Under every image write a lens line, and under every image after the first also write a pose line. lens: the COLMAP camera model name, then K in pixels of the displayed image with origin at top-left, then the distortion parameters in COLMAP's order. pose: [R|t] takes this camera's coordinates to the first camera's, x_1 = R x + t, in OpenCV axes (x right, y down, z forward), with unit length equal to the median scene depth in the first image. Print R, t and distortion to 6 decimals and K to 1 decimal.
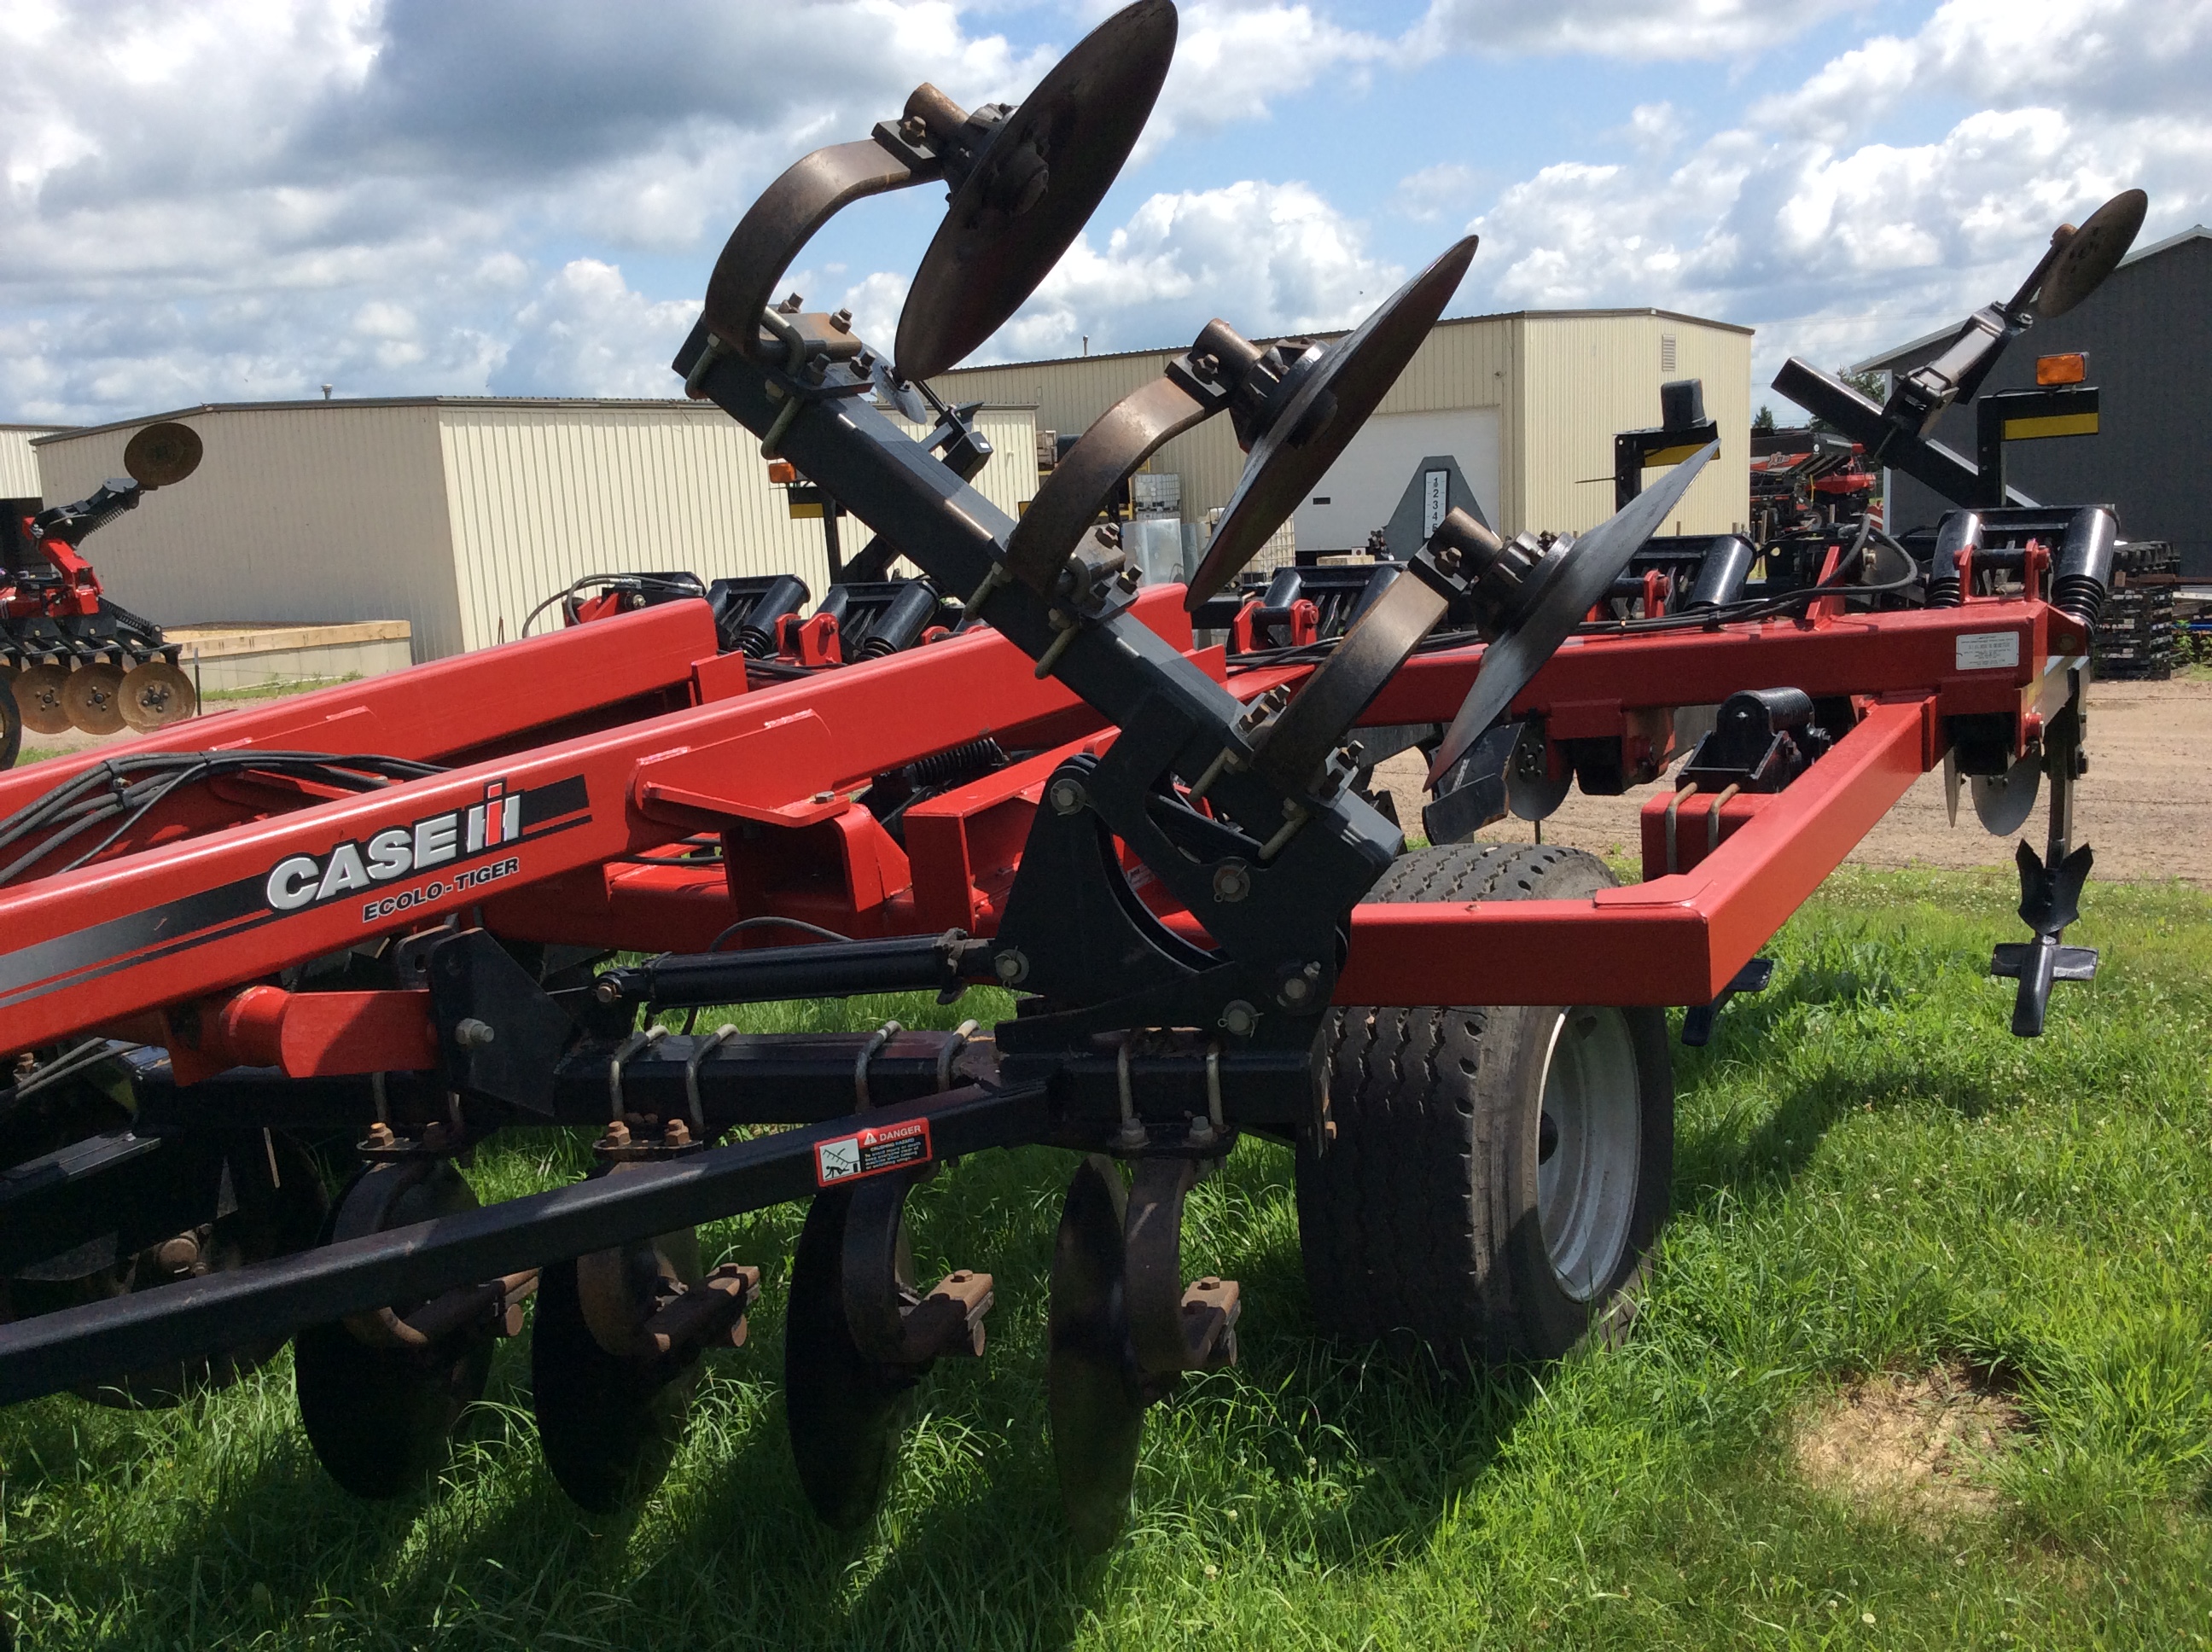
lens RADIAL K [[1998.7, 0, 1100.0], [0, 1998.7, 837.3], [0, 0, 1]] dist [0.140542, -0.297341]
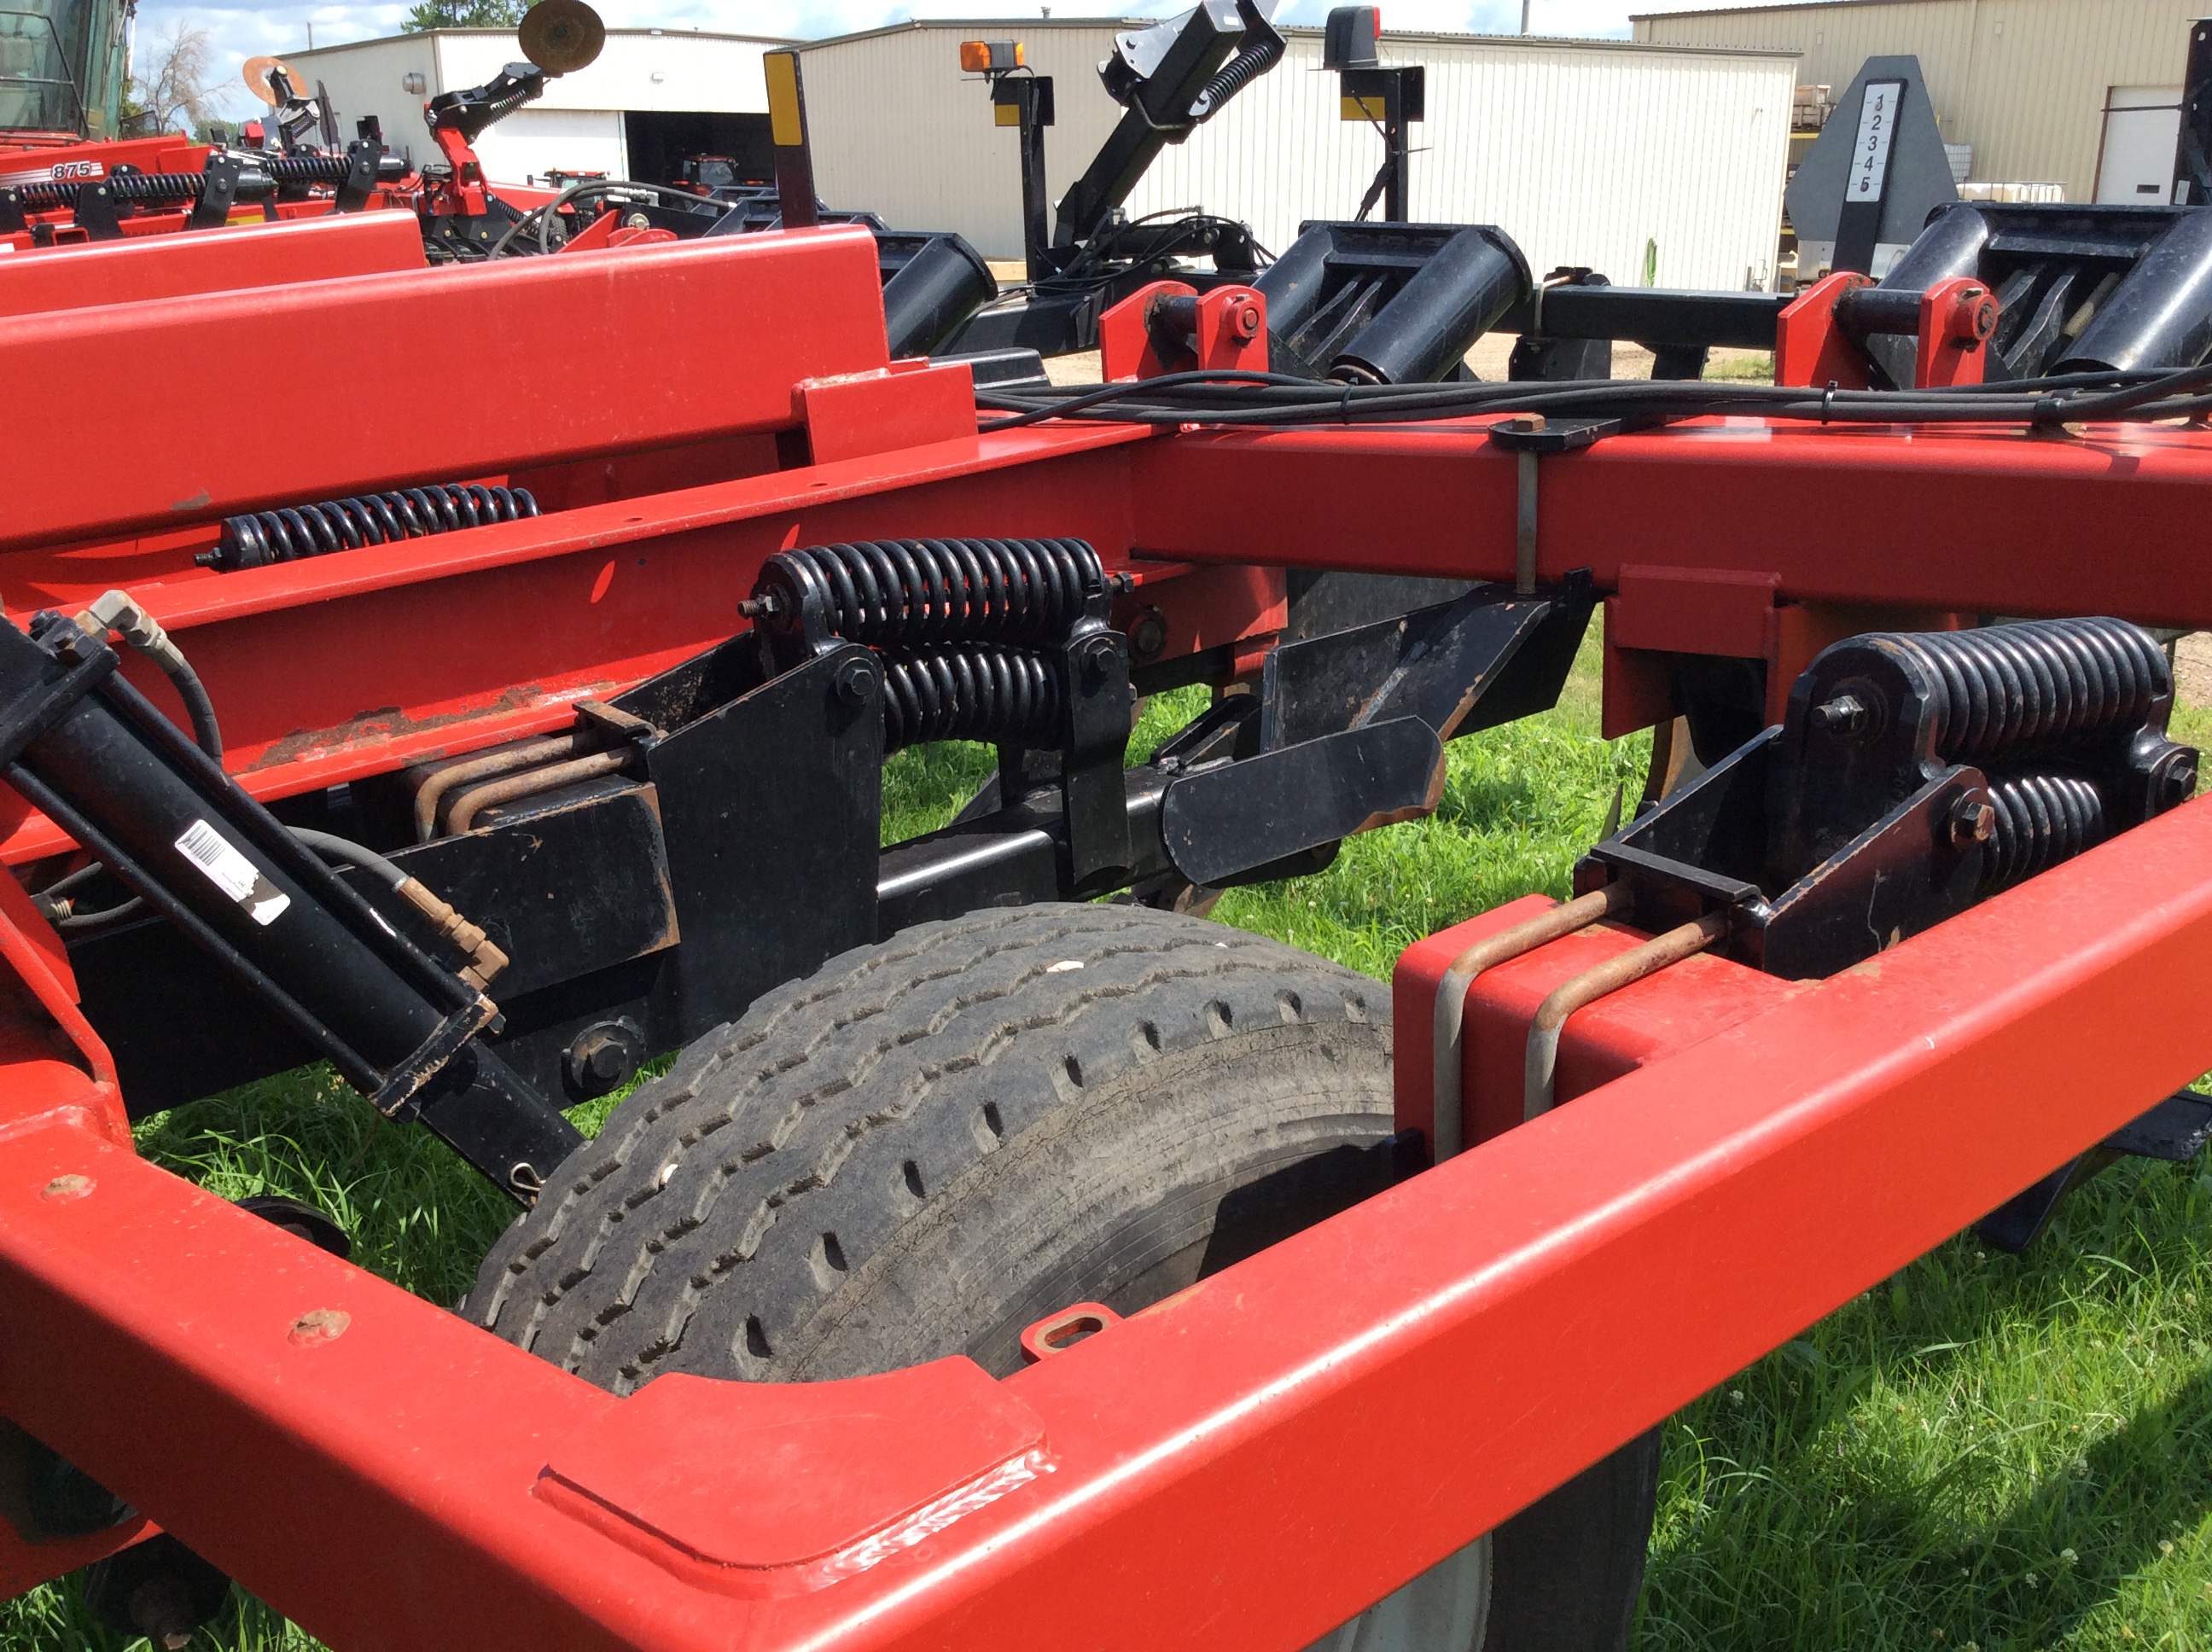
lens RADIAL K [[1998.7, 0, 1100.0], [0, 1998.7, 837.3], [0, 0, 1]] dist [0.140542, -0.297341]
pose [[0.931847, 0.165728, -0.322794, 0.389828], [-0.113059, 0.977929, 0.175706, -0.105286], [0.344789, -0.127236, 0.930017, 0.779059]]
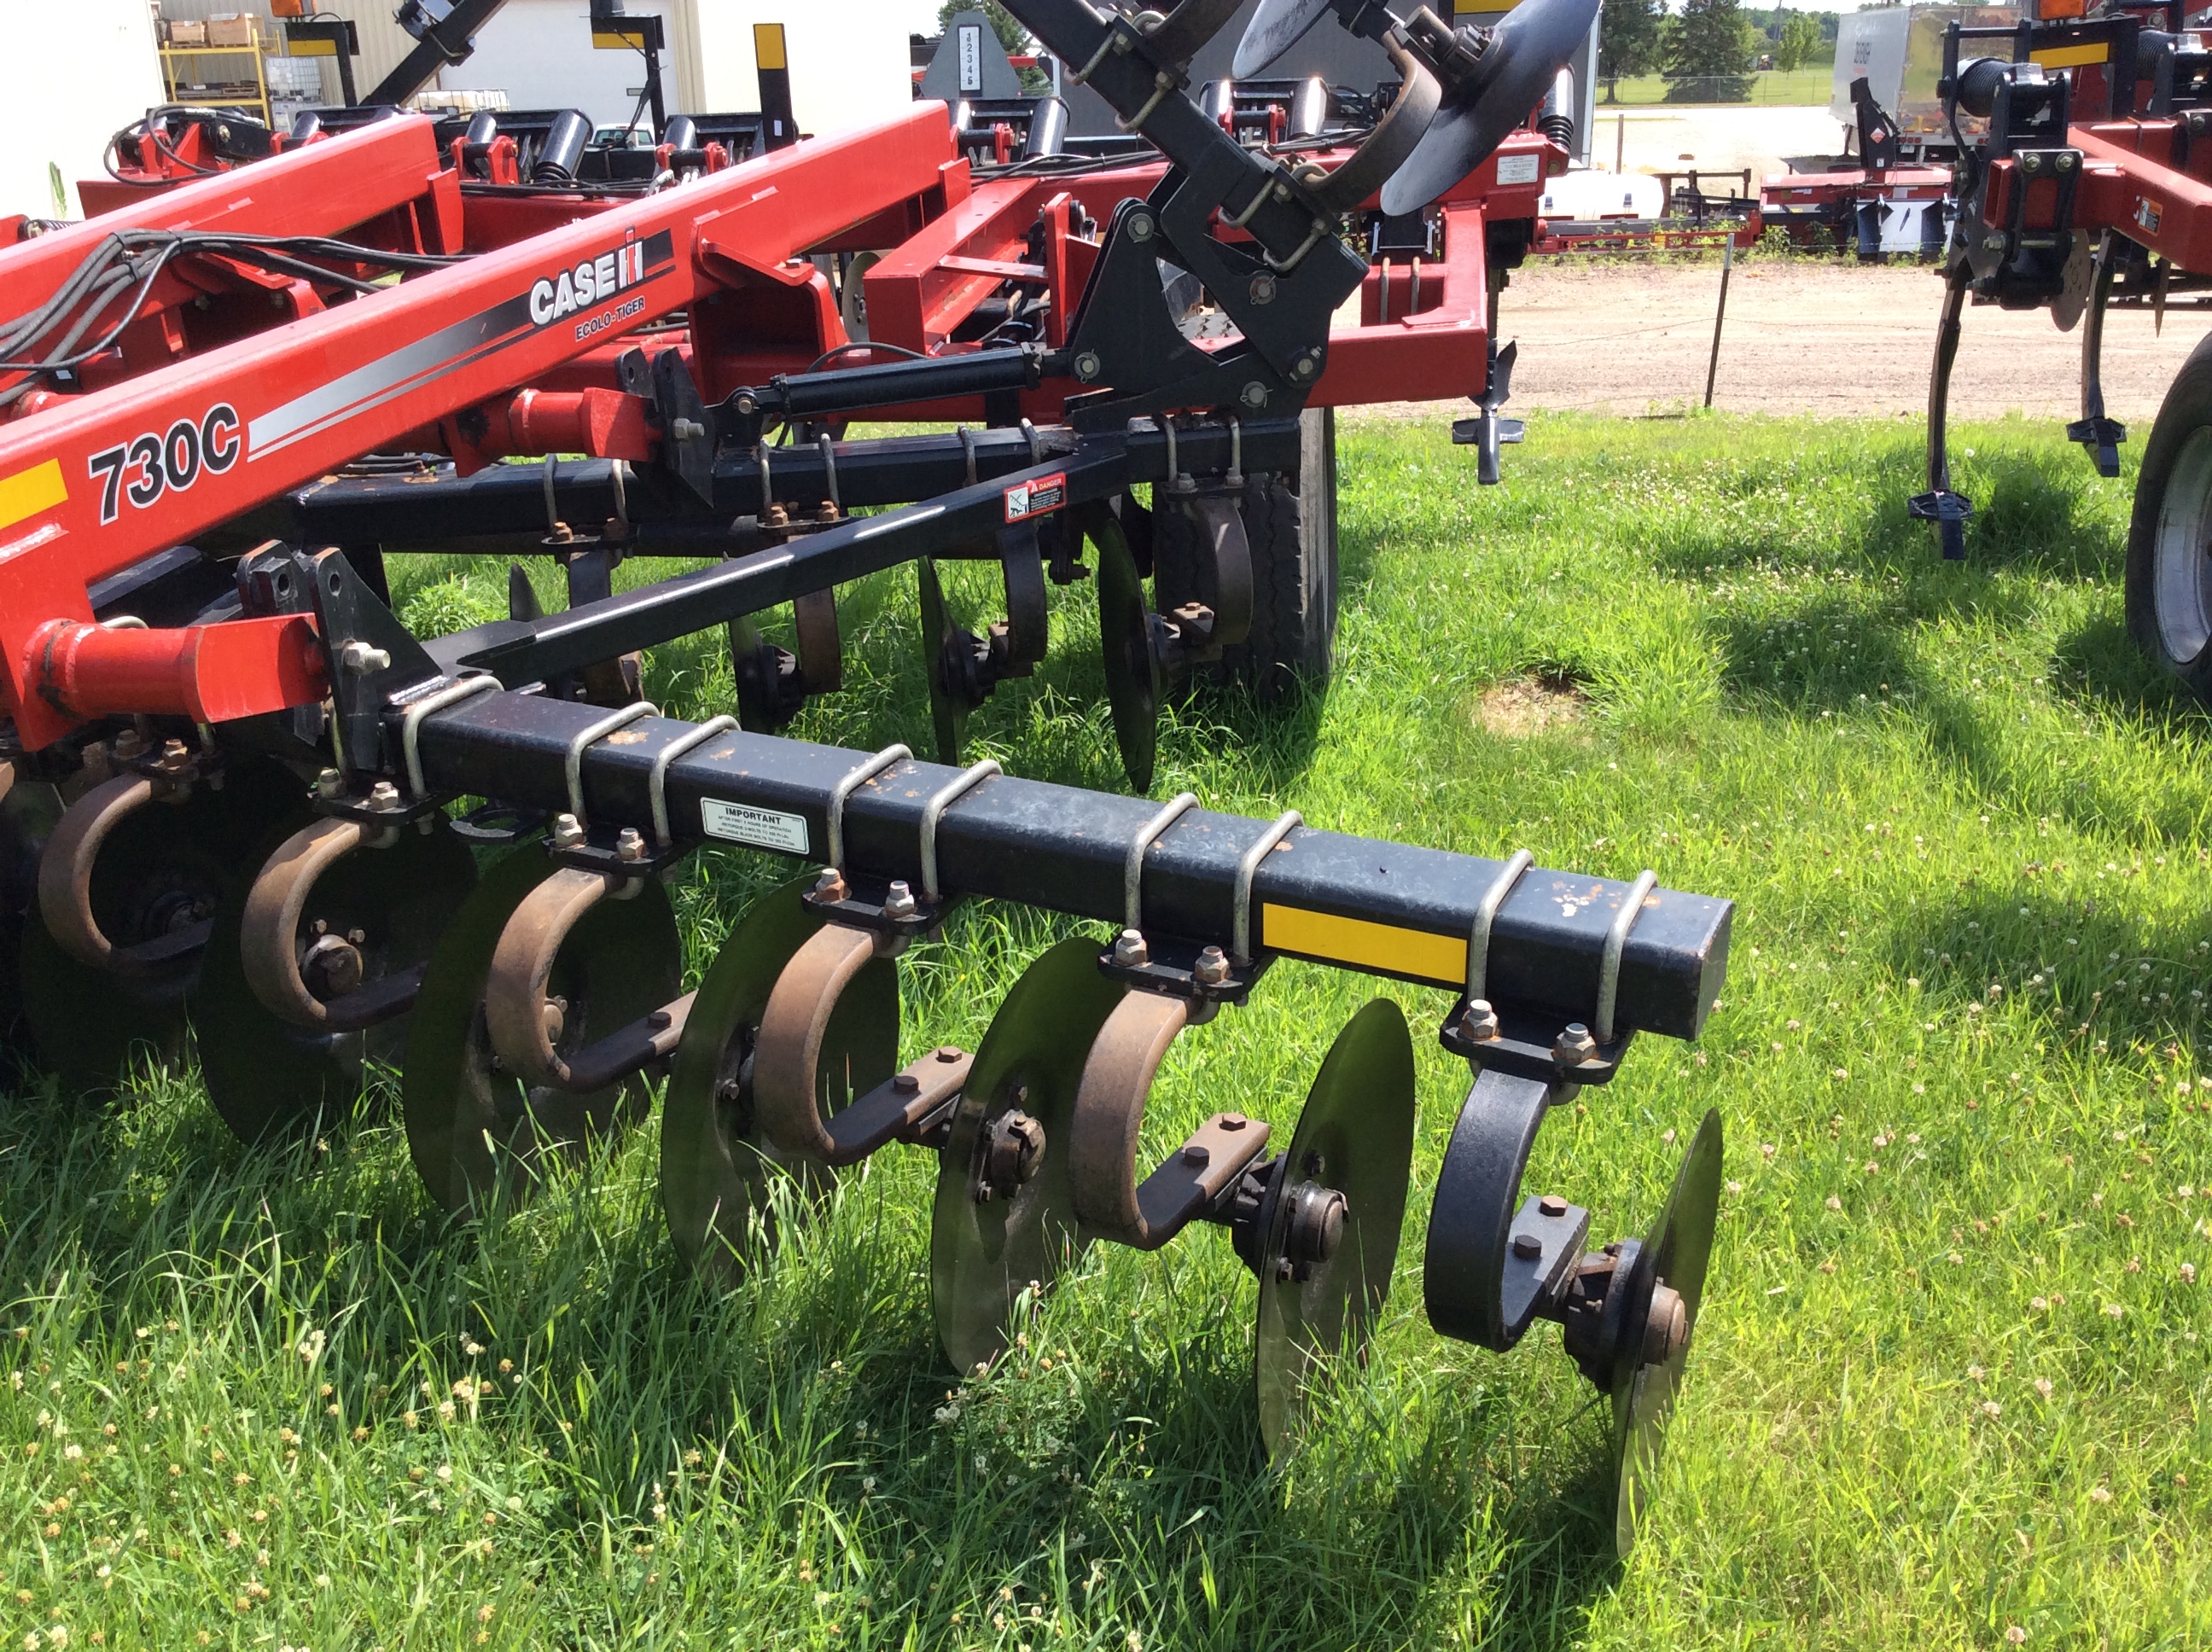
lens RADIAL K [[2021.9, 0, 1104.0], [0, 2021.9, 835.0], [0, 0, 1]] dist [0.155880, -0.337540]
pose [[0.915847, -0.111776, 0.385657, -0.540728], [0.043339, 0.982379, 0.181805, 0.114462], [-0.399183, -0.149791, 0.904553, -0.260461]]
